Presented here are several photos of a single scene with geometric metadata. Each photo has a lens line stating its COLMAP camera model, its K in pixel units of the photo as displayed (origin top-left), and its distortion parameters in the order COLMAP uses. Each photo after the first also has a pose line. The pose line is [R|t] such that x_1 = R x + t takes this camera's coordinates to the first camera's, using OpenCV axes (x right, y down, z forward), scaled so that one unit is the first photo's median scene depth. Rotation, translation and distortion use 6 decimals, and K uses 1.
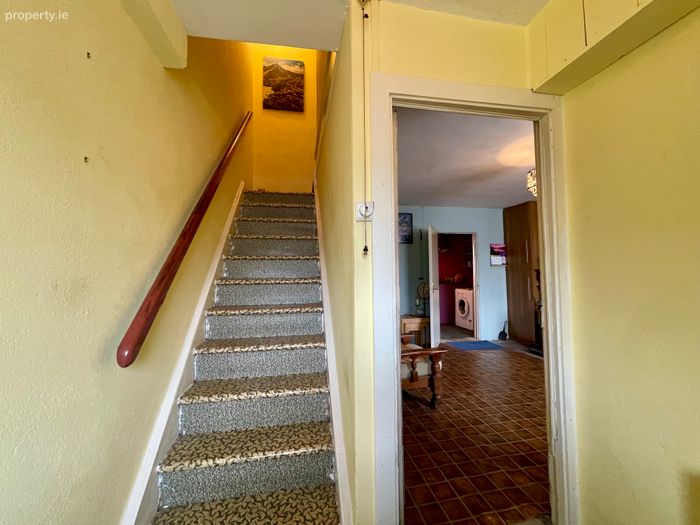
lens RADIAL K [[279.1, 0, 350.0], [0, 279.1, 262.5], [0, 0, 1]] dist [-0.006516, -0.000116]
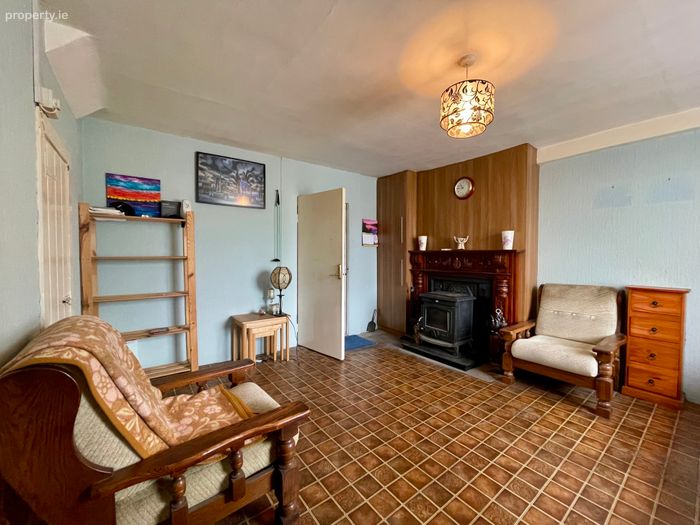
lens RADIAL K [[279.1, 0, 350.0], [0, 279.1, 262.5], [0, 0, 1]] dist [-0.006516, -0.000116]
pose [[0.889974, 0.001348, 0.456010, 0.093303], [-0.033986, 0.997411, 0.063381, 0.011501], [-0.454744, -0.071905, 0.887715, 0.274363]]
